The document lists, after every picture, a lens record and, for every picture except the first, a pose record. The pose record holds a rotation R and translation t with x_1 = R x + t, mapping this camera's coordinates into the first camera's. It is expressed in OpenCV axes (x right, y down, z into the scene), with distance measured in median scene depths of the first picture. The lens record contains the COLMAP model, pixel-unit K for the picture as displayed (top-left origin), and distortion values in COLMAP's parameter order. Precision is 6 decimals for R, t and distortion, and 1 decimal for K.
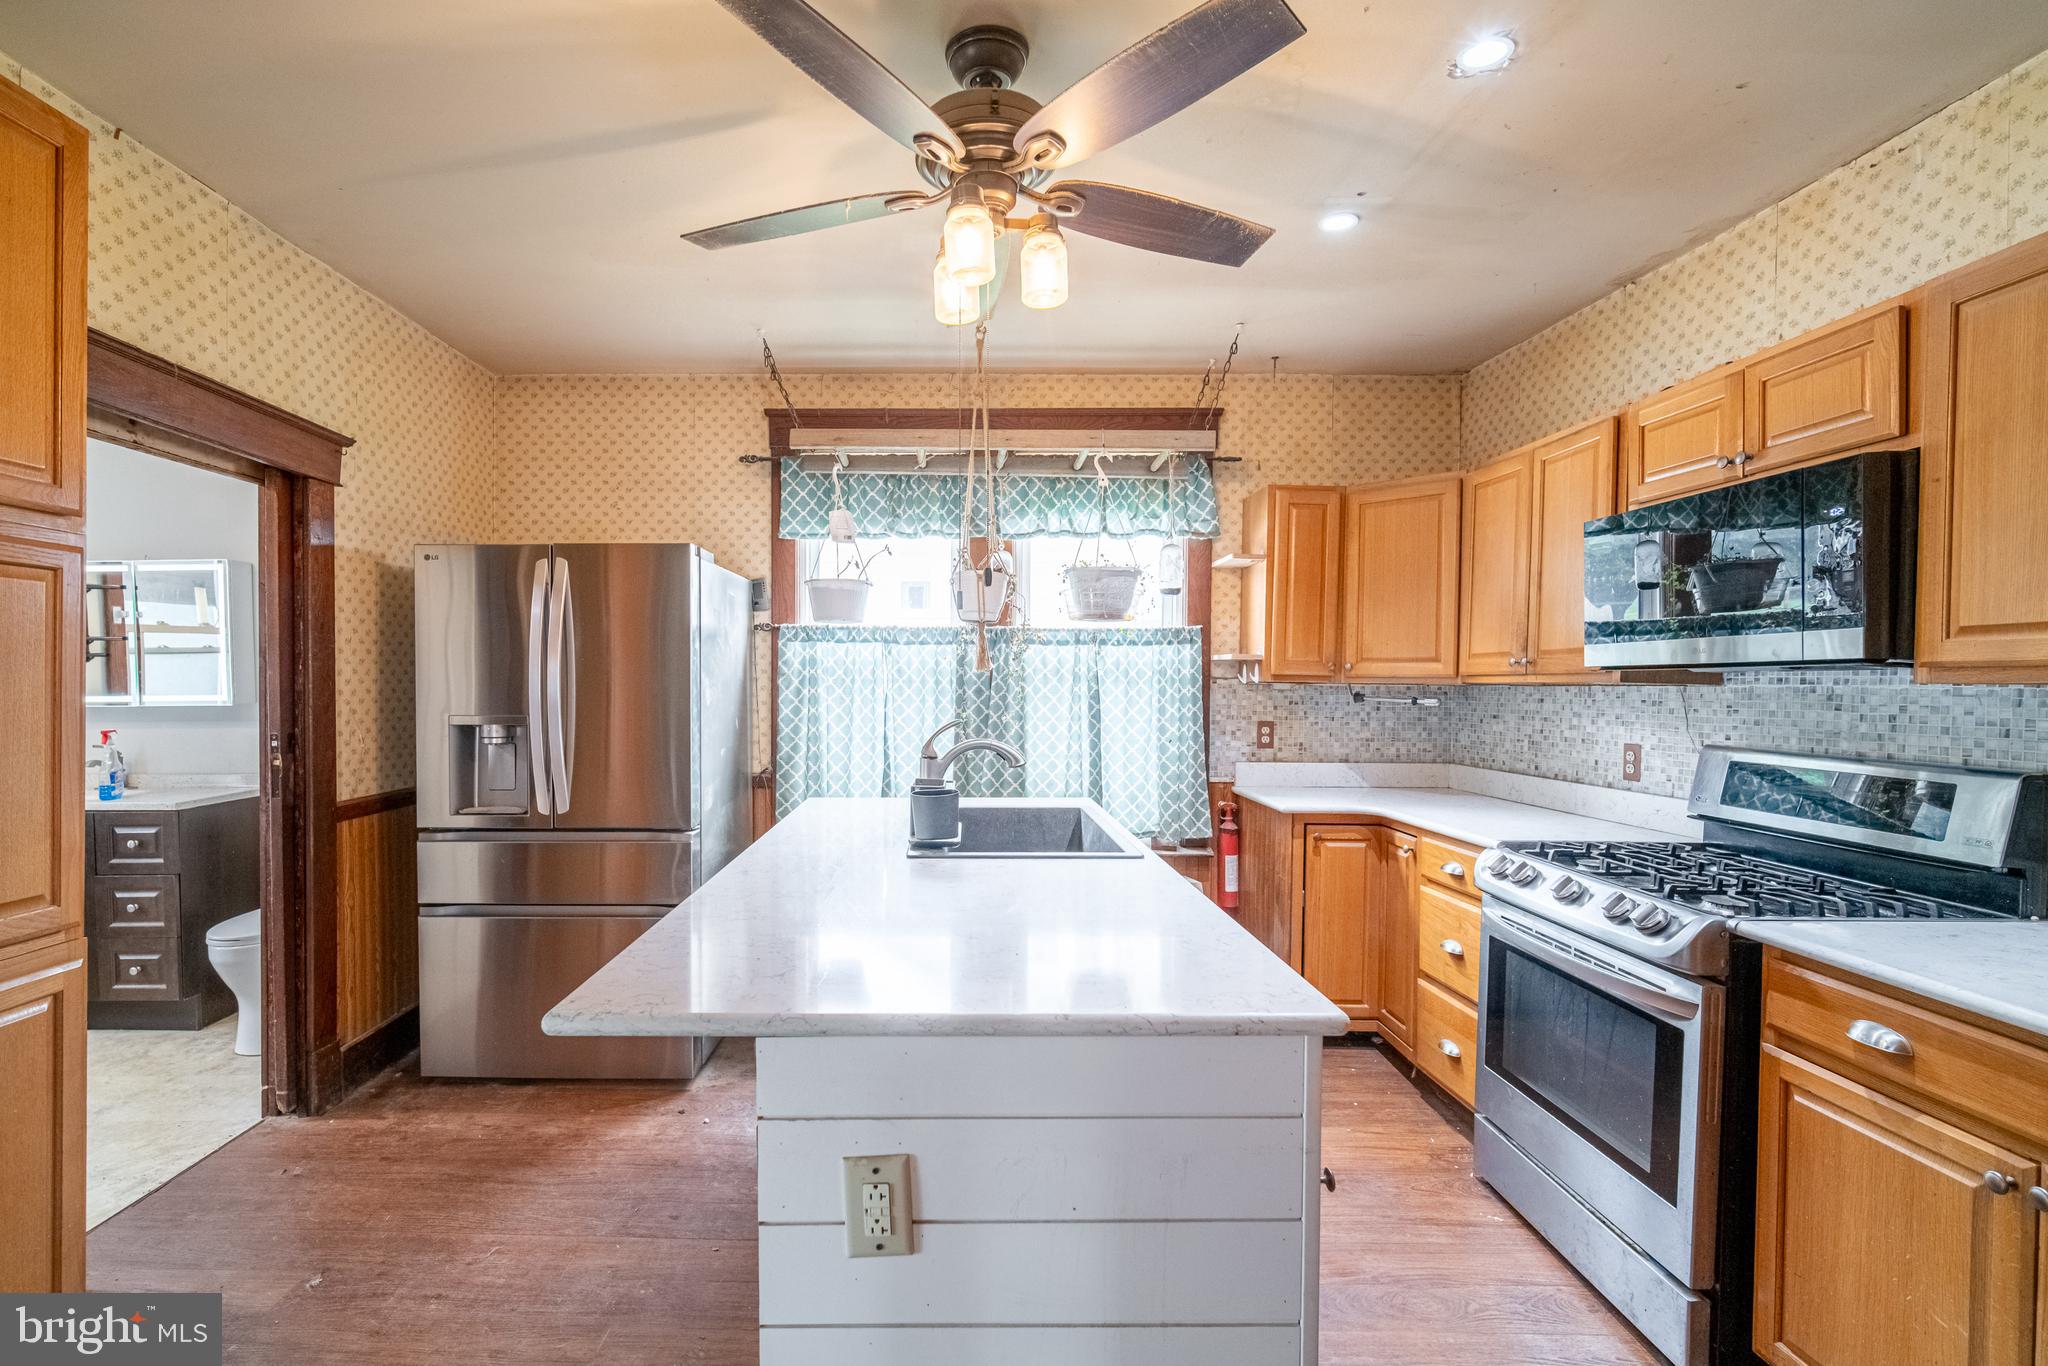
lens RADIAL K [[897.9, 0, 961.4], [0, 897.9, 701.0], [0, 0, 1]] dist [-0.008602, 0.003416]
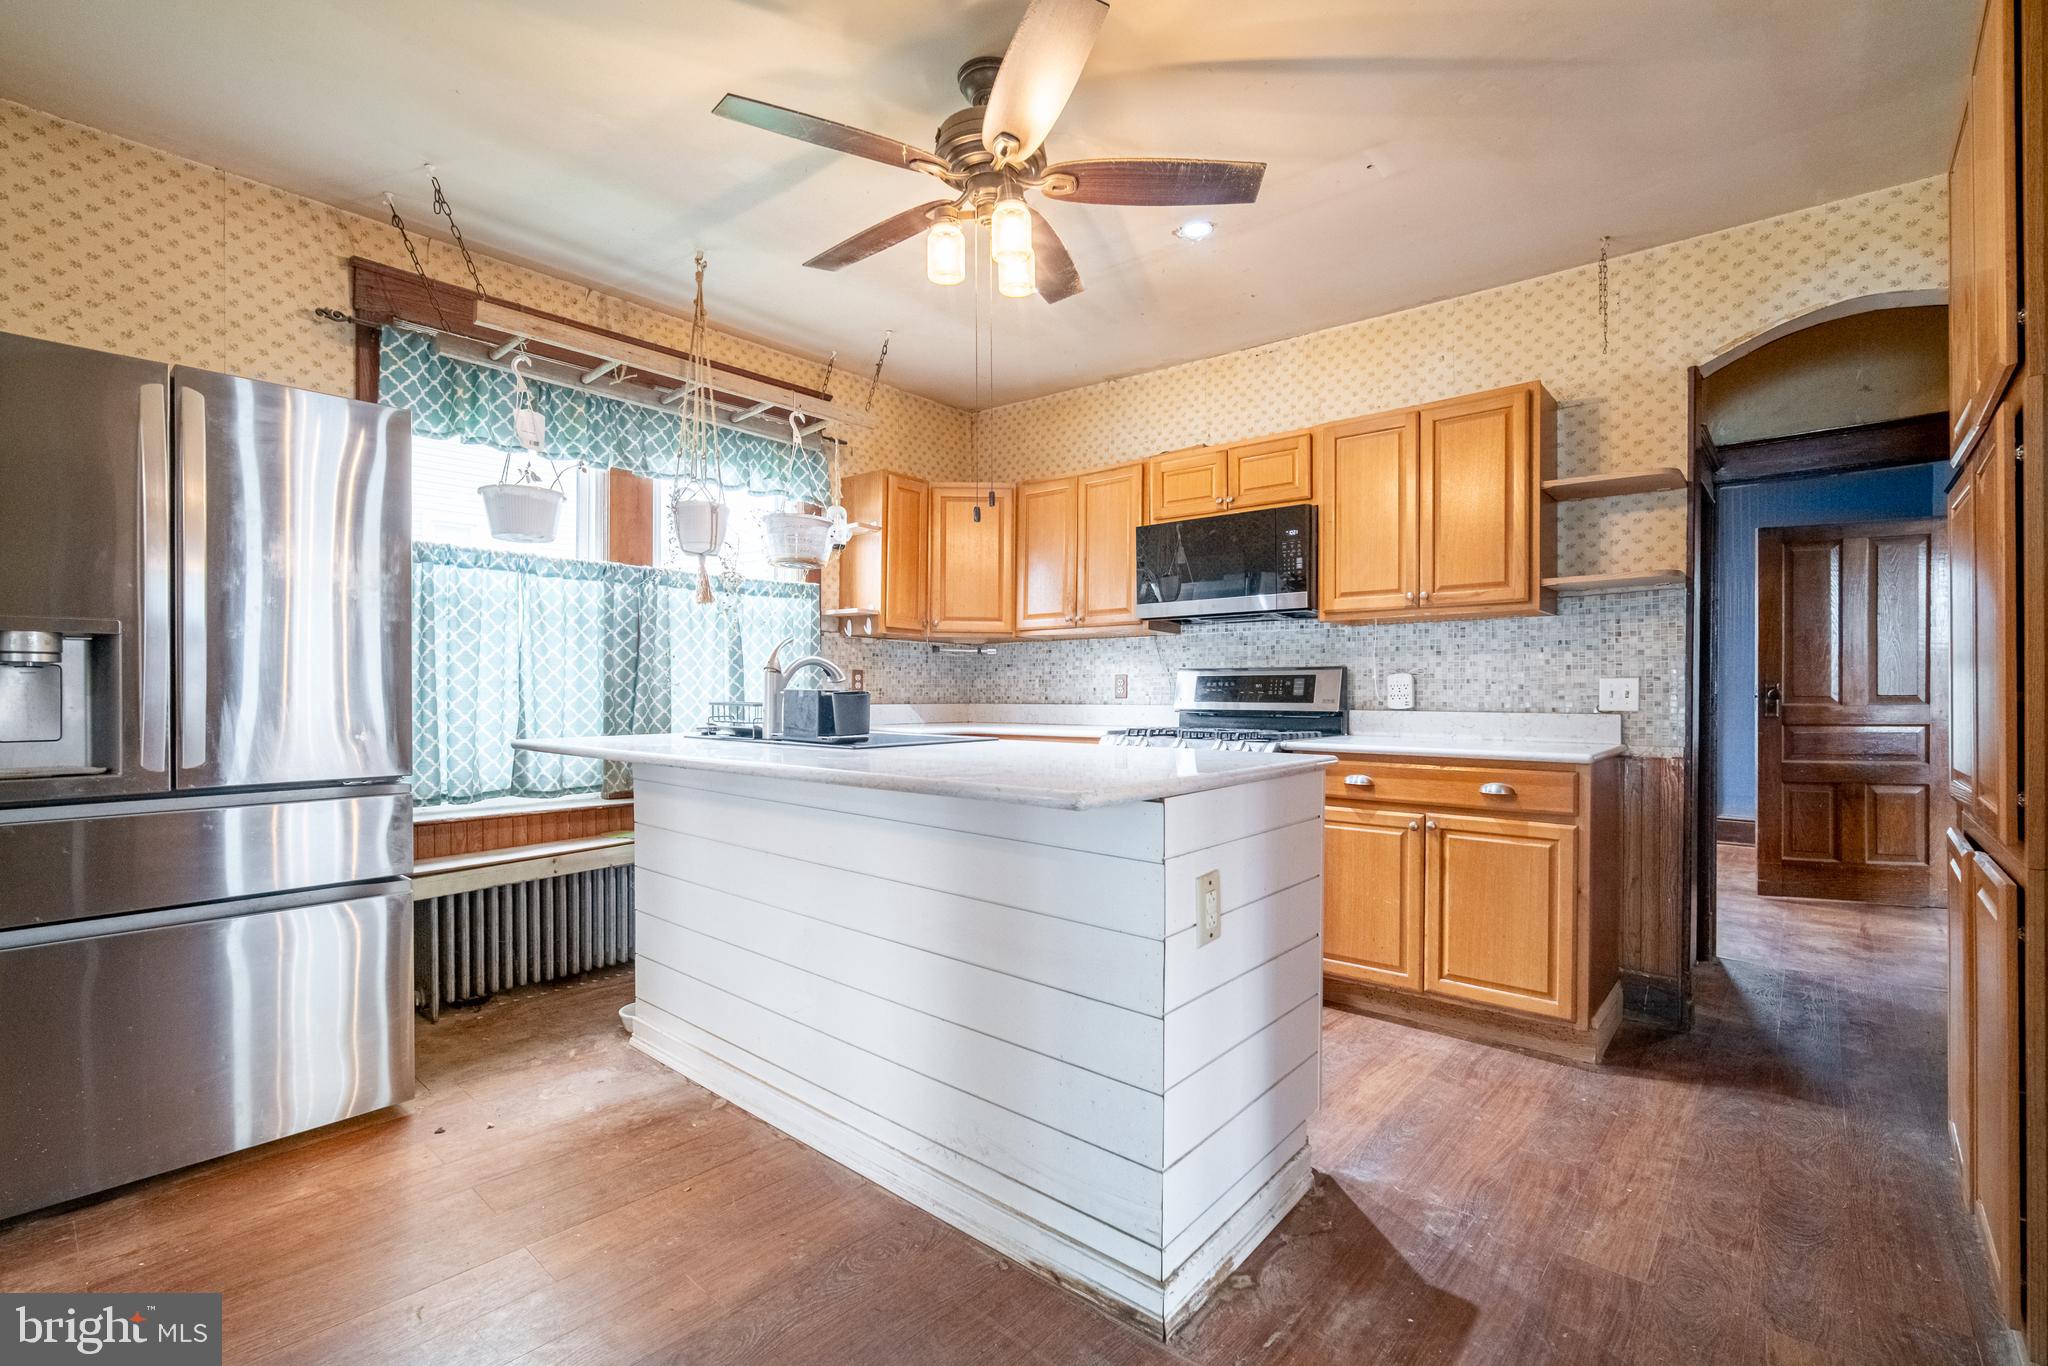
lens RADIAL K [[897.9, 0, 989.6], [0, 897.9, 692.9], [0, 0, 1]] dist [-0.008602, 0.003416]
pose [[0.676039, -0.005165, 0.736848, -0.495828], [0.015946, 0.999844, -0.007621, 0.077658], [-0.736693, 0.016902, 0.676016, 0.095857]]
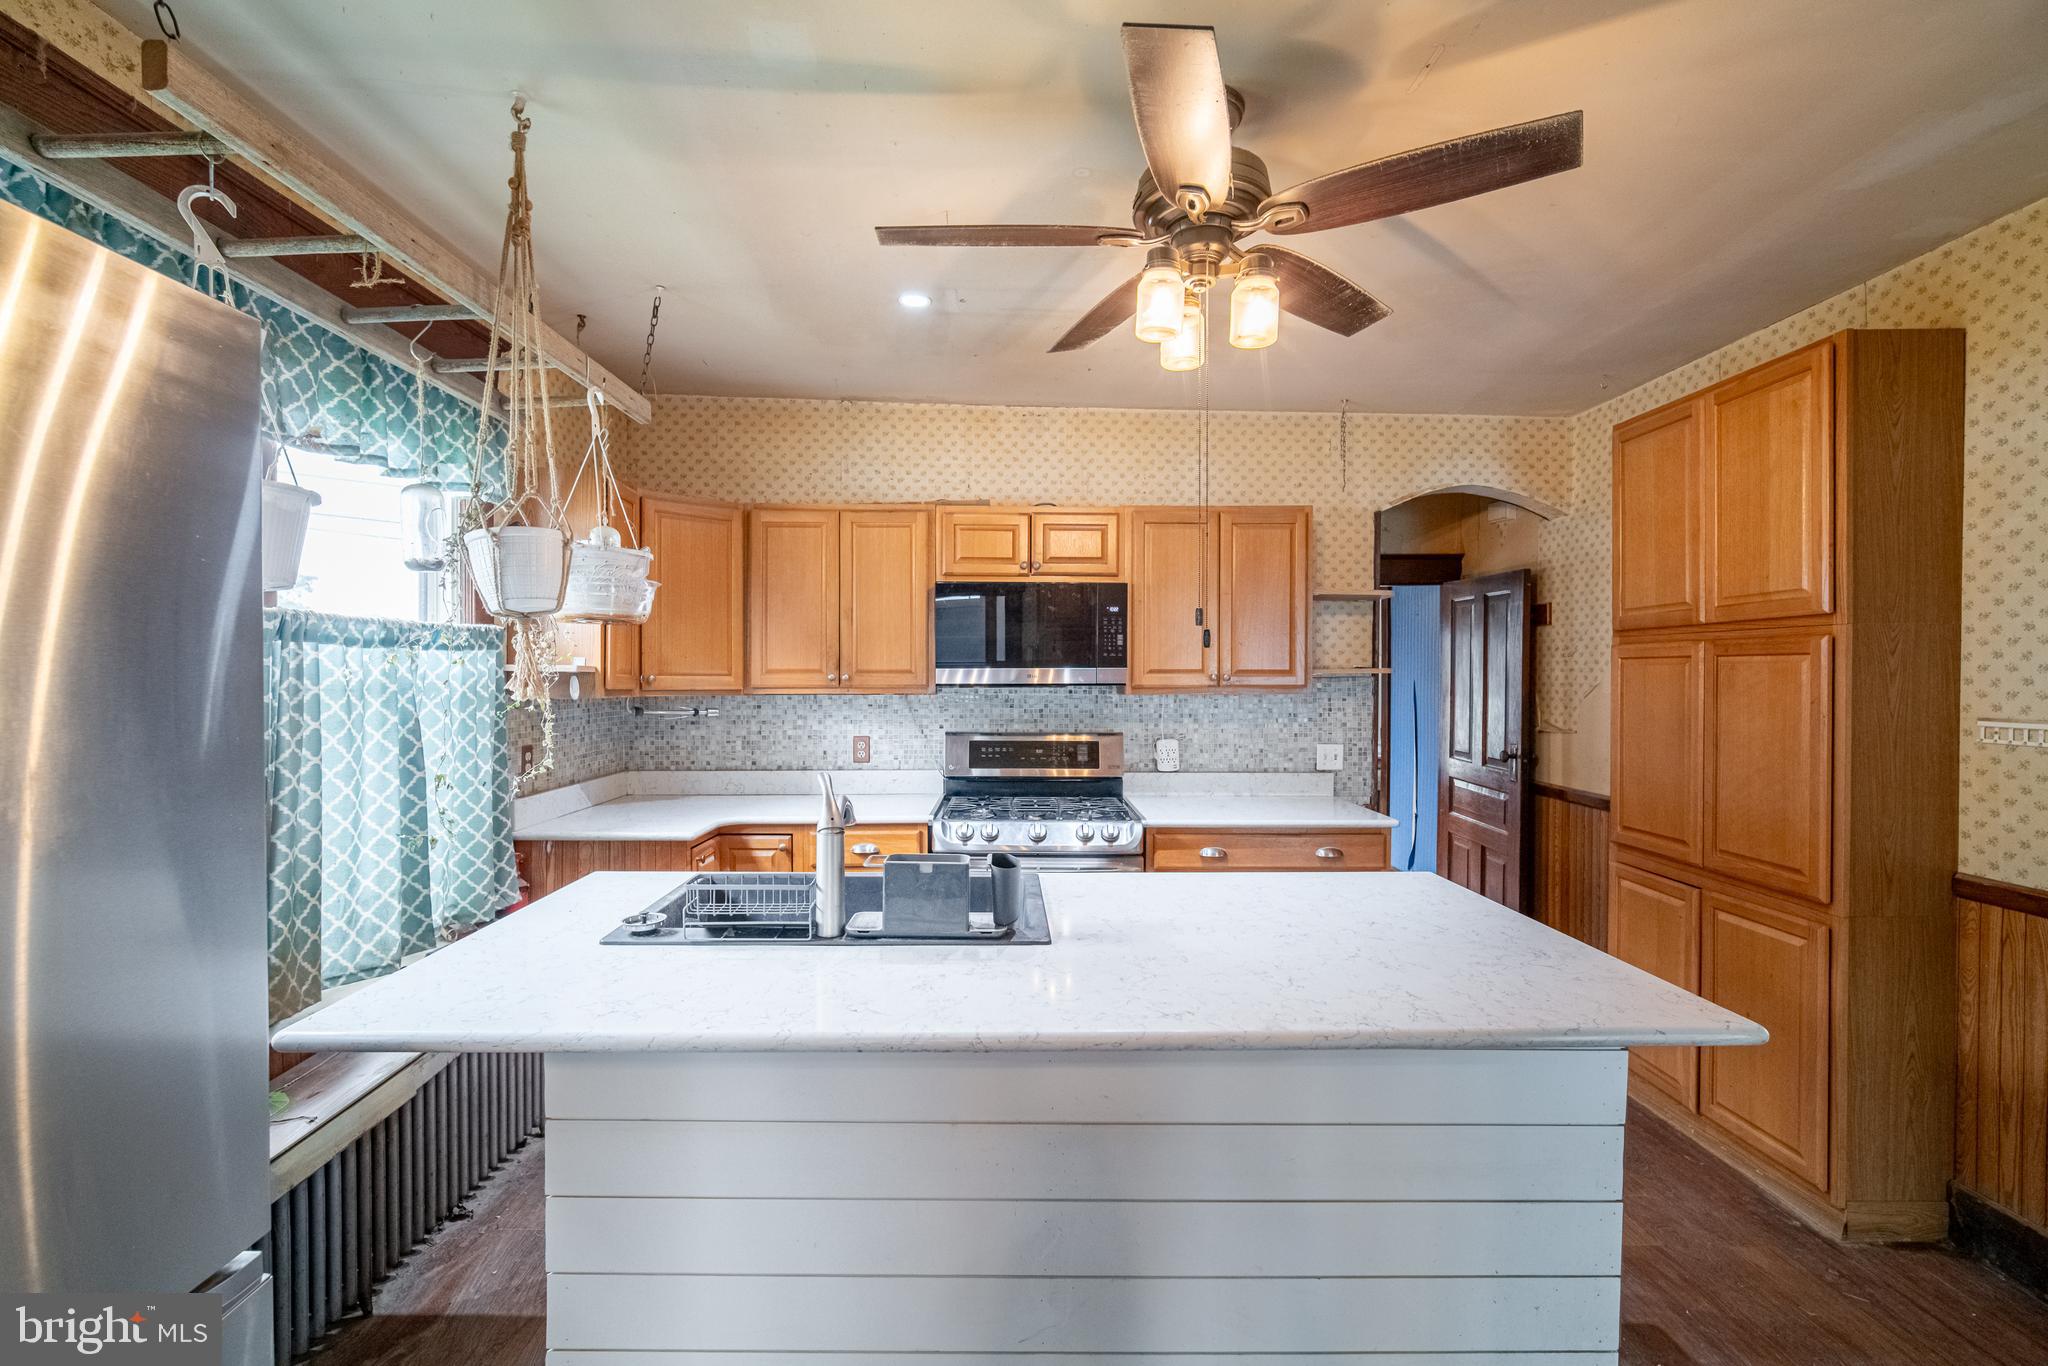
lens RADIAL K [[897.9, 0, 989.5], [0, 897.9, 684.6], [0, 0, 1]] dist [-0.008602, 0.003416]
pose [[0.014206, -0.018339, 0.999731, -0.563911], [0.020581, 0.999625, 0.018045, -0.046828], [-0.999687, 0.020319, 0.014578, 0.687220]]
